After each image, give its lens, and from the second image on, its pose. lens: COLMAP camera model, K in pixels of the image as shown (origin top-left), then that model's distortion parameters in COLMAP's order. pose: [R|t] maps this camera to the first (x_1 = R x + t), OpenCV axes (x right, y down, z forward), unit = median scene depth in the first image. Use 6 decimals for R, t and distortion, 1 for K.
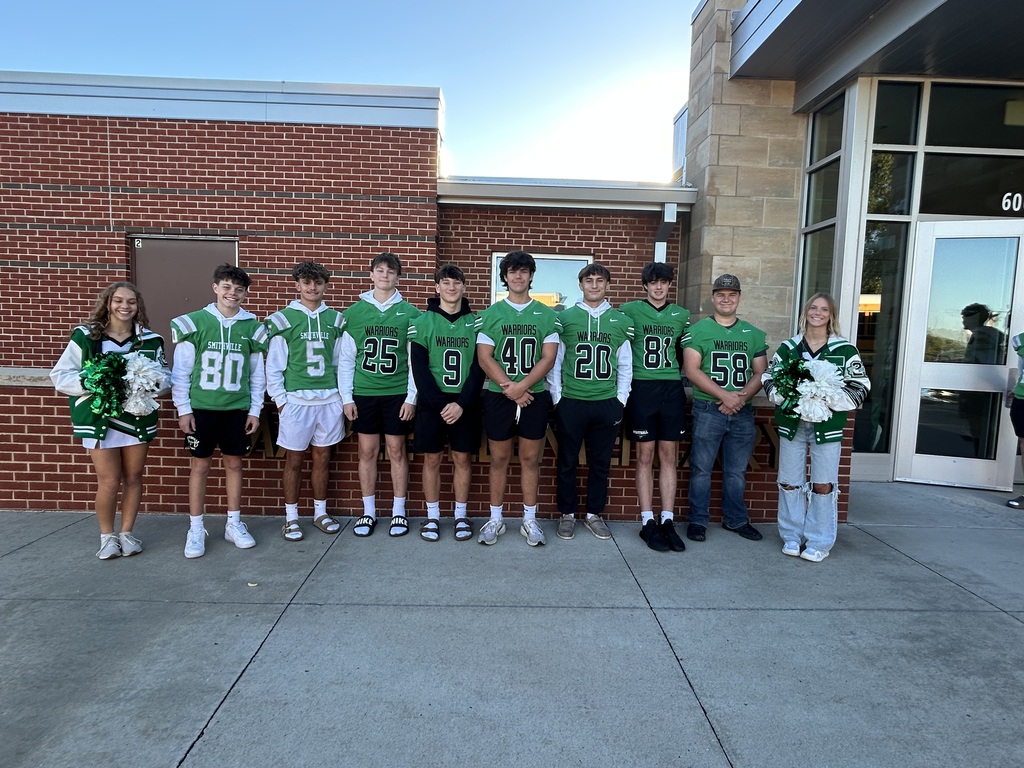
lens RADIAL K [[546.8, 0, 384.6], [0, 546.8, 370.4], [0, 0, 1]] dist [0.007688, -0.002900]
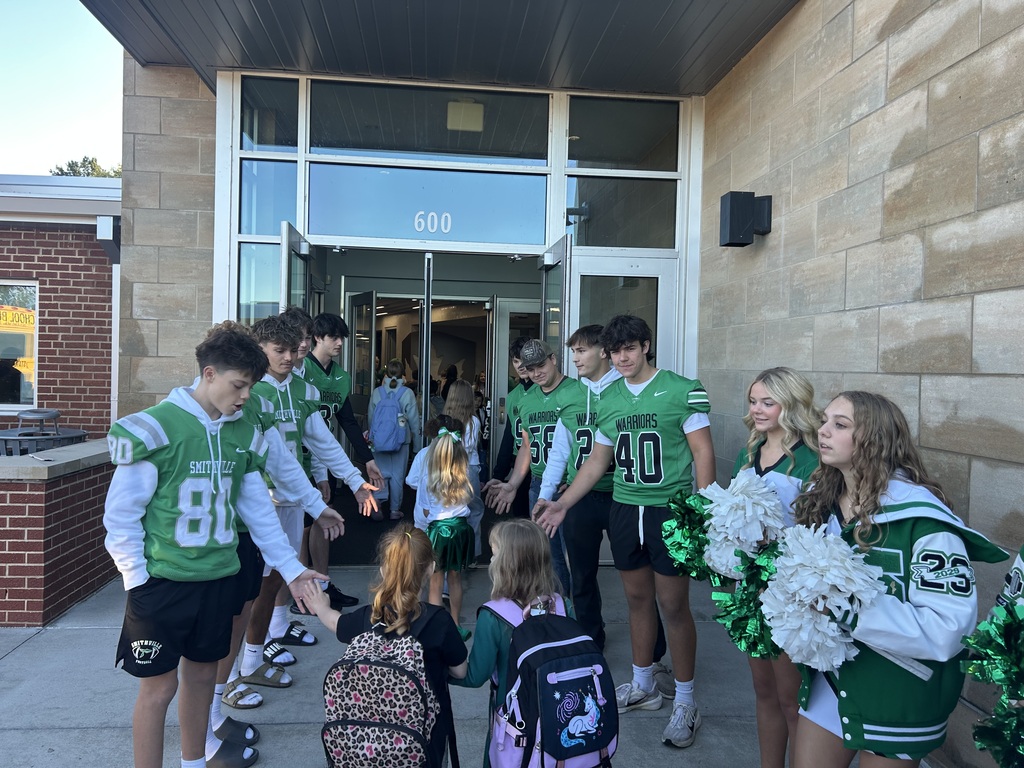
lens RADIAL K [[777.3, 0, 509.3], [0, 777.3, 359.5], [0, 0, 1]] dist [0.039847, -0.032422]
pose [[0.997206, -0.002819, 0.074653, 1.048838], [0.010311, 0.994918, -0.100158, 0.016663], [-0.073992, 0.100648, 0.992167, -0.133939]]
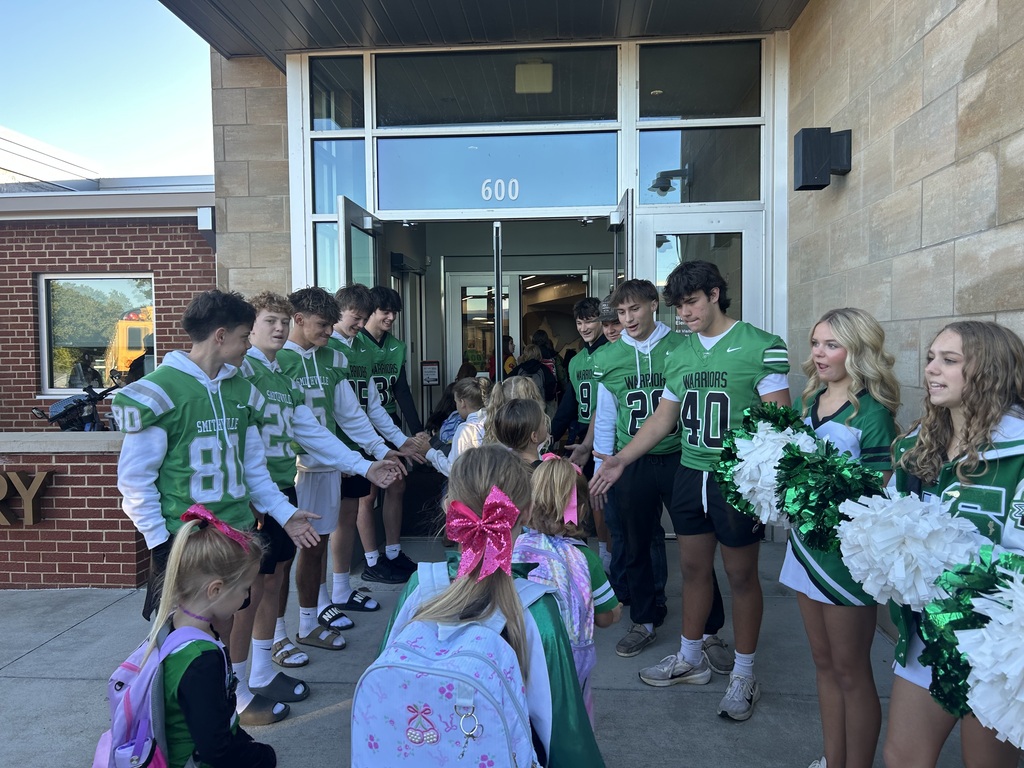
lens RADIAL K [[777.3, 0, 538.9], [0, 777.3, 370.4], [0, 0, 1]] dist [0.039847, -0.032422]
pose [[0.994914, -0.035053, -0.094430, 1.163871], [0.027995, 0.996786, -0.075056, 0.042315], [0.096758, 0.072030, 0.992698, -0.101457]]
